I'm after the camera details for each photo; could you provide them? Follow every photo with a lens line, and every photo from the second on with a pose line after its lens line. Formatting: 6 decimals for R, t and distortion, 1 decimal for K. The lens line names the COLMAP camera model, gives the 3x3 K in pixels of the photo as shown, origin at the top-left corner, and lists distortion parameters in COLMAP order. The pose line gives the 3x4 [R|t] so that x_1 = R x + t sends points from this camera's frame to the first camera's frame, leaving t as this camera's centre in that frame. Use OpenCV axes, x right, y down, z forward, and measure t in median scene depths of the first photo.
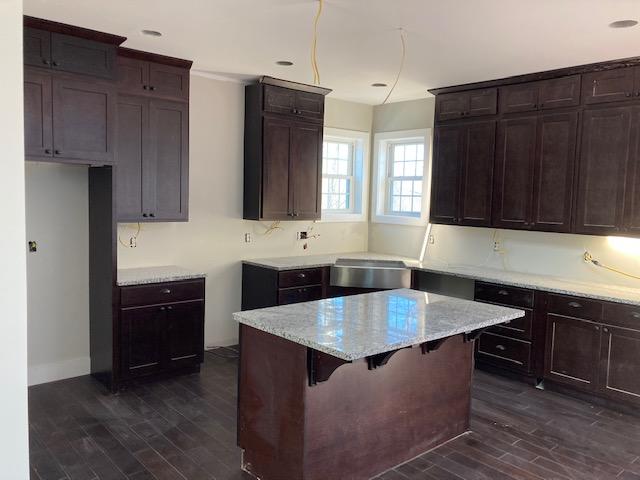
lens RADIAL K [[529.6, 0, 315.6], [0, 529.6, 237.5], [0, 0, 1]] dist [0.031445, -0.011017]
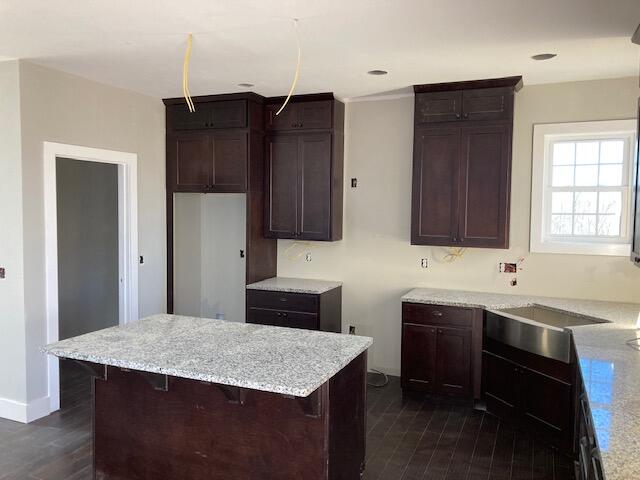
lens RADIAL K [[529.6, 0, 315.6], [0, 529.6, 237.5], [0, 0, 1]] dist [0.031445, -0.011017]
pose [[0.435298, 0.033072, -0.899679, 0.617524], [-0.073865, 0.997268, 0.000921, -0.031203], [0.897251, 0.066054, 0.436551, 0.446094]]
